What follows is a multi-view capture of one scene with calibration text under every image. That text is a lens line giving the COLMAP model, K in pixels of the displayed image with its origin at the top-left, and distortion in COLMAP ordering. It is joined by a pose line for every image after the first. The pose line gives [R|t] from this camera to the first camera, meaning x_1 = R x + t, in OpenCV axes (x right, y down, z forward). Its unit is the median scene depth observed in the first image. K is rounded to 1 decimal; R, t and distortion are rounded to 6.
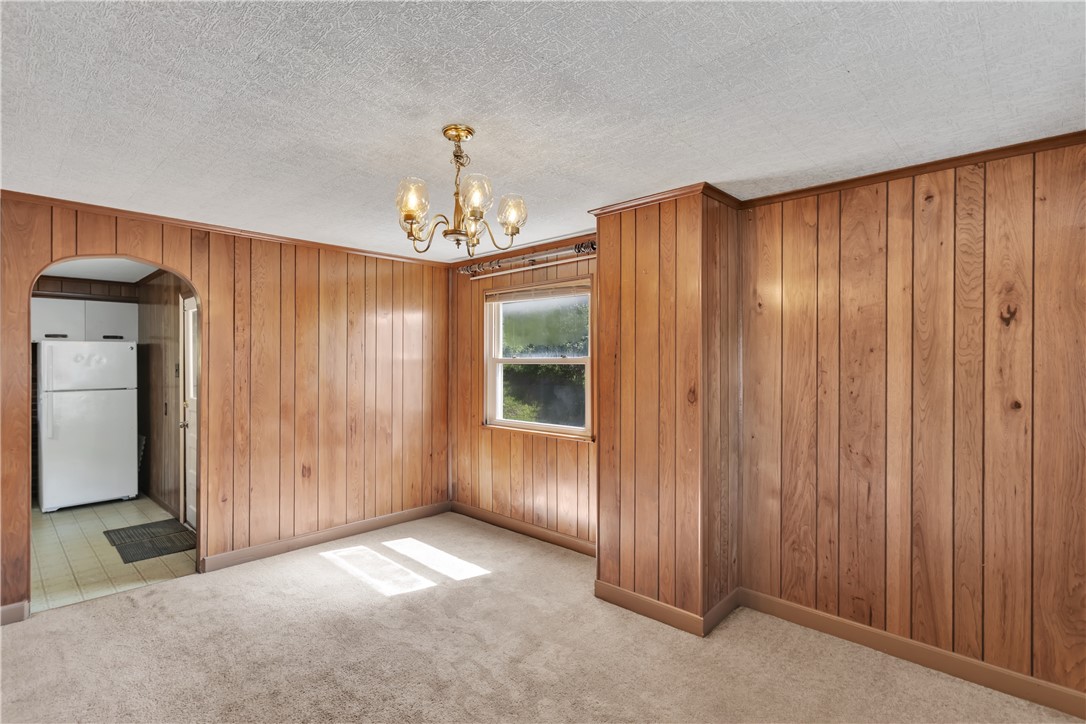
lens RADIAL K [[525.4, 0, 543.0], [0, 525.4, 362.0], [0, 0, 1]] dist [0.002895, 0.000602]
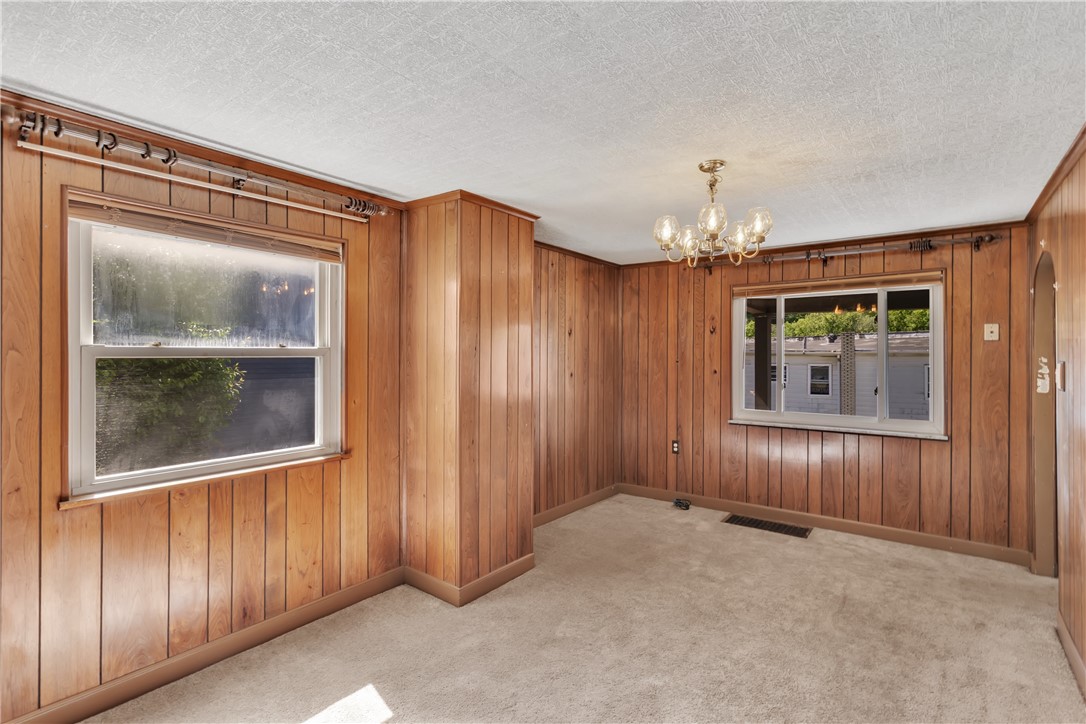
lens RADIAL K [[516.4, 0, 544.1], [0, 516.4, 357.7], [0, 0, 1]] dist [-0.001731, -0.000385]
pose [[-0.101152, -0.008904, 0.994831, -0.840982], [-0.000756, 0.999960, 0.008873, -0.002867], [-0.994871, 0.000146, -0.101155, 0.968427]]
